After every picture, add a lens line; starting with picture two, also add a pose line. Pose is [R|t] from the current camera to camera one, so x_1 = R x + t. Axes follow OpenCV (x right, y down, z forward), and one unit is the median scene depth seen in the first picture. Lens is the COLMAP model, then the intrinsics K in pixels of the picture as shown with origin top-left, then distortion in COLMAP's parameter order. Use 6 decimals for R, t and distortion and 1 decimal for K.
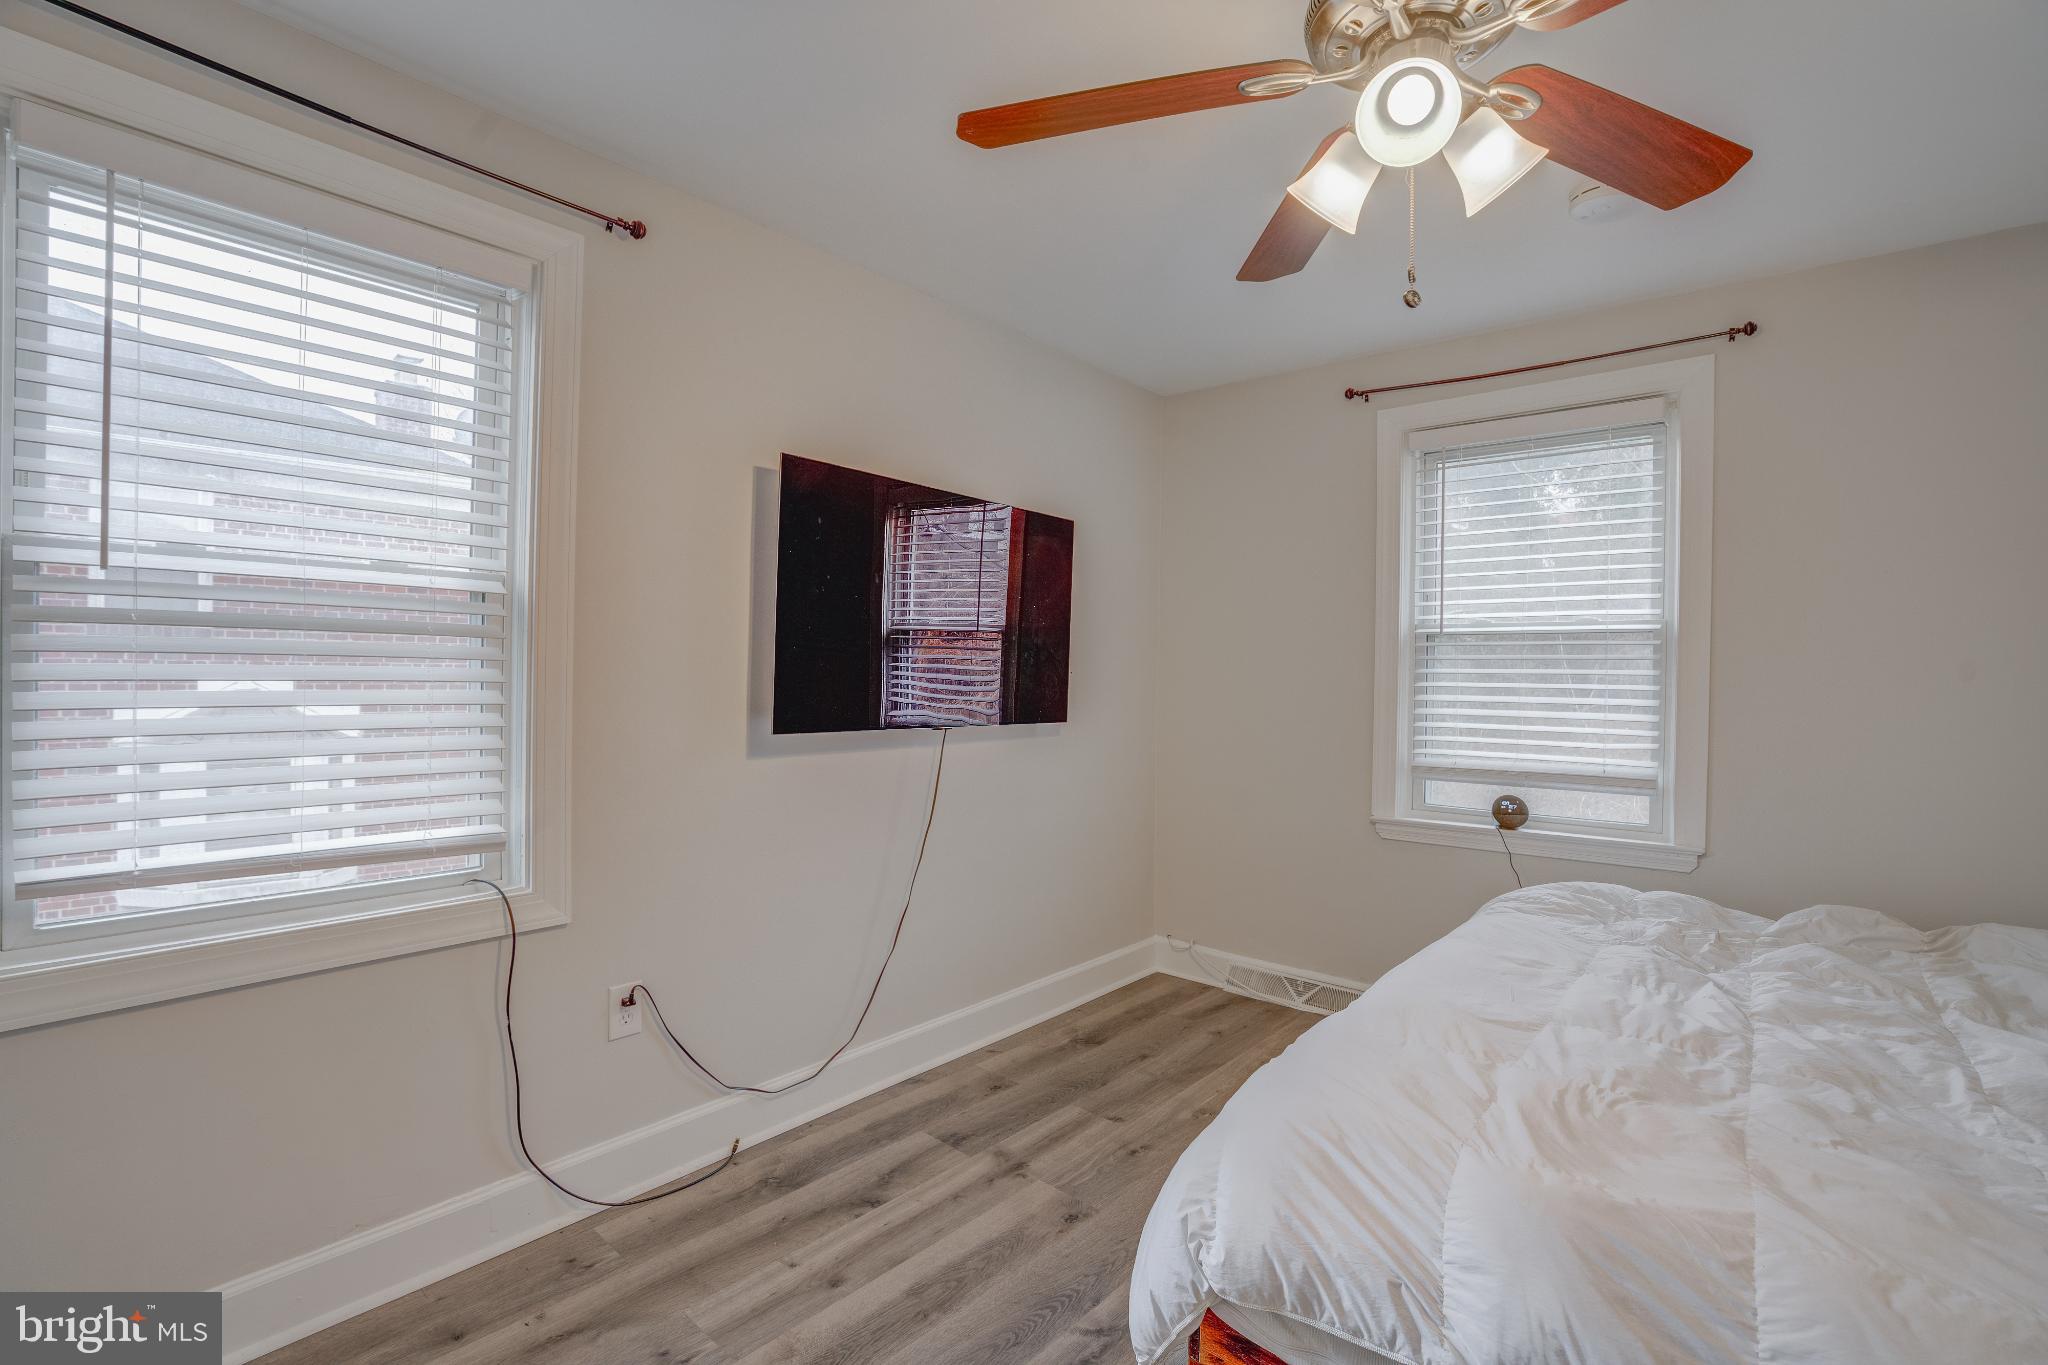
lens RADIAL K [[968.3, 0, 1025.9], [0, 968.3, 677.6], [0, 0, 1]] dist [-0.065331, 0.026515]
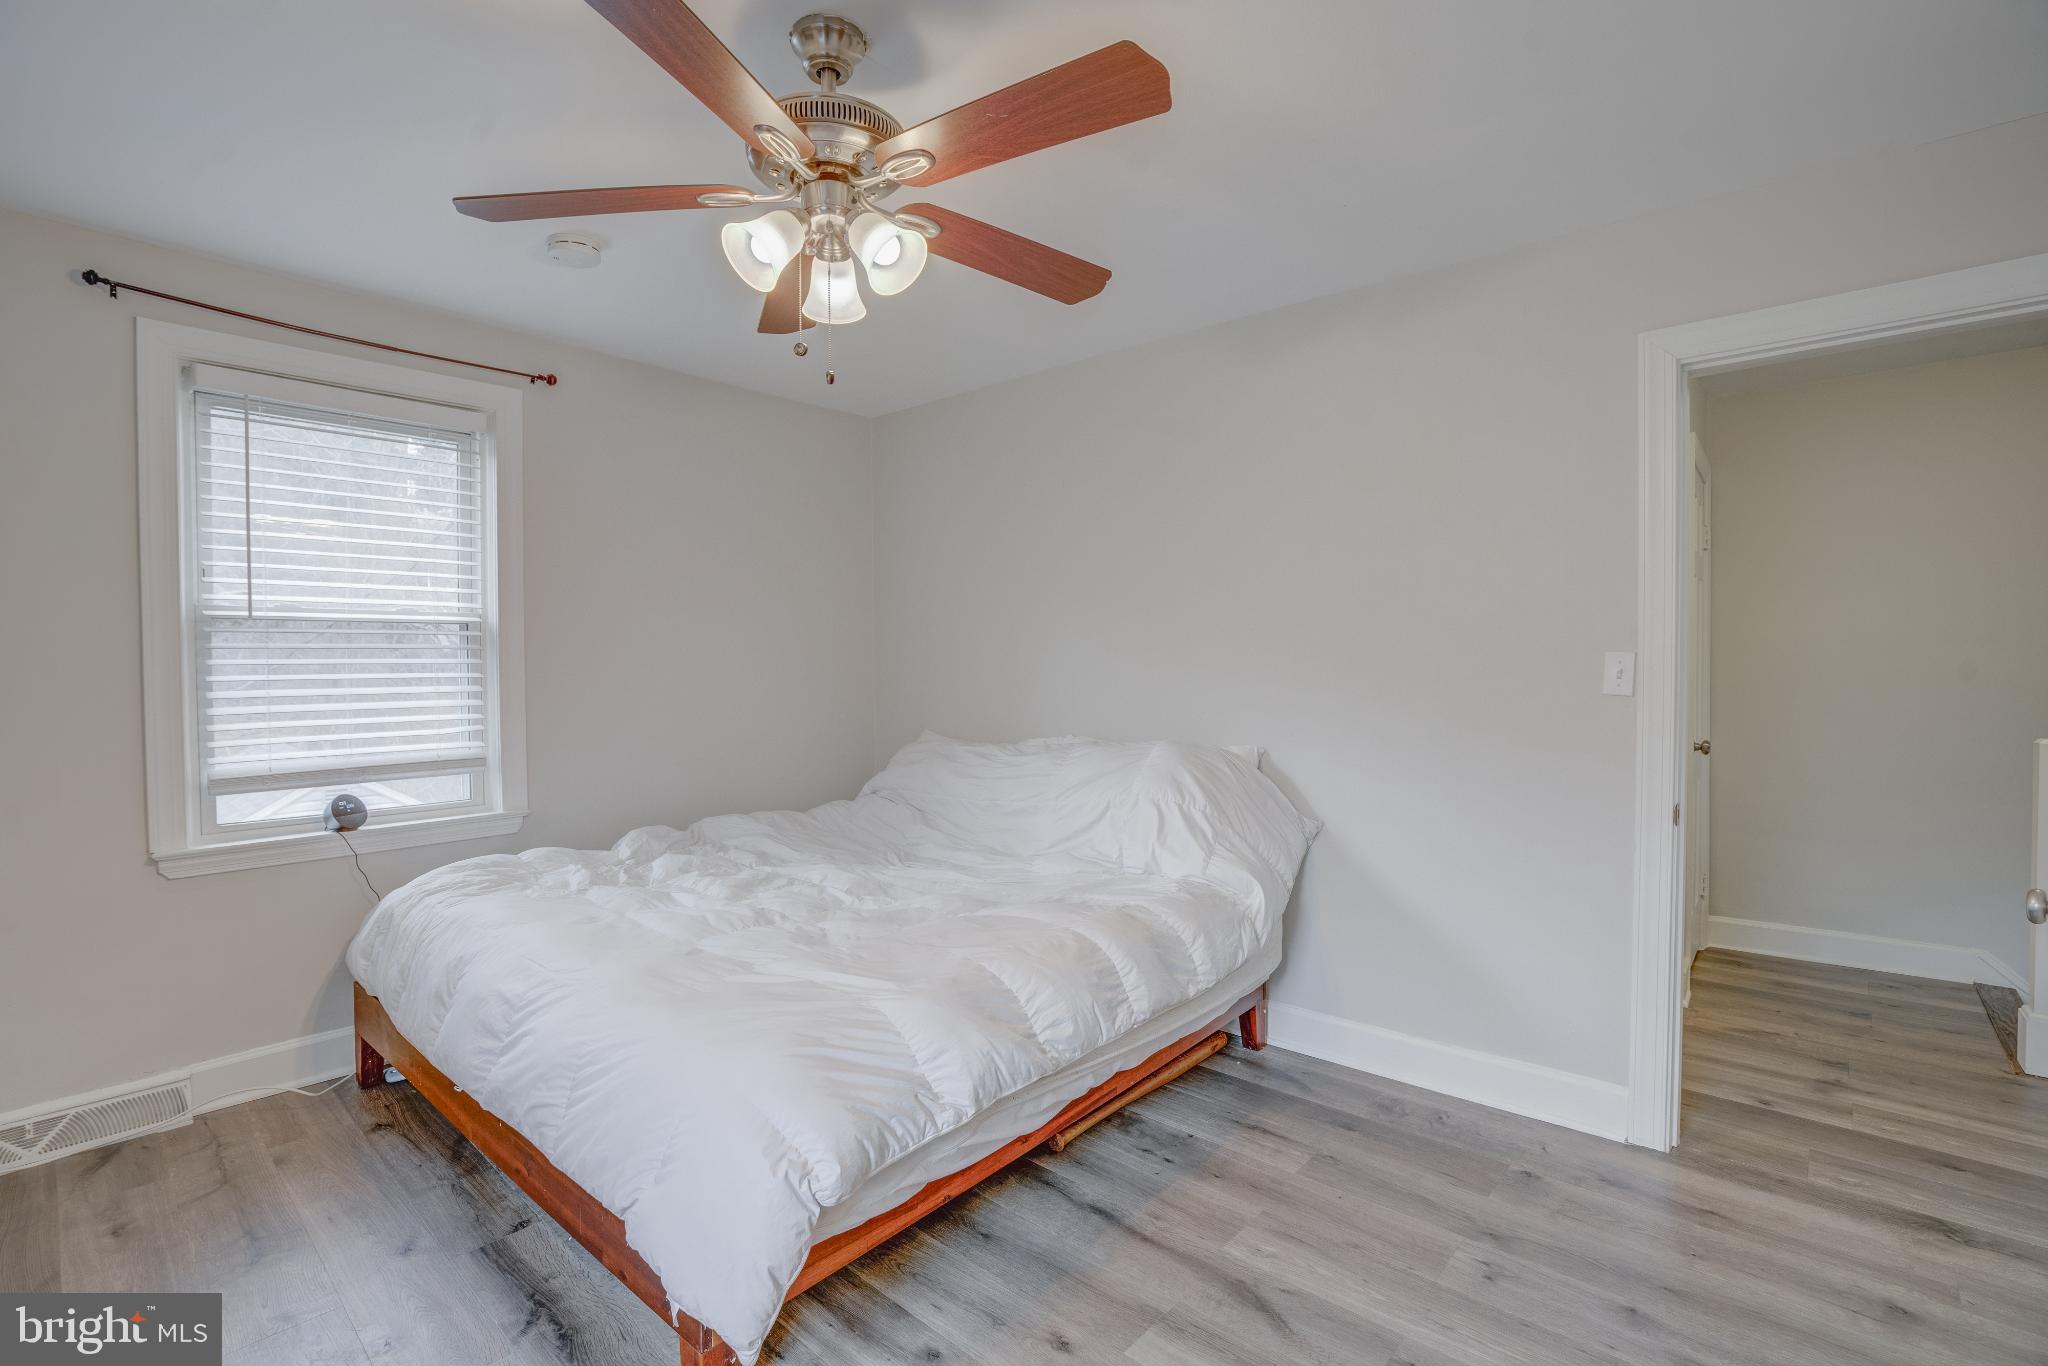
lens RADIAL K [[968.3, 0, 1025.9], [0, 968.3, 678.1], [0, 0, 1]] dist [-0.065331, 0.026515]
pose [[-0.027722, -0.028774, 0.999201, -0.454196], [0.009400, 0.999534, 0.029044, -0.011396], [-0.999571, 0.010198, -0.027438, 0.378779]]
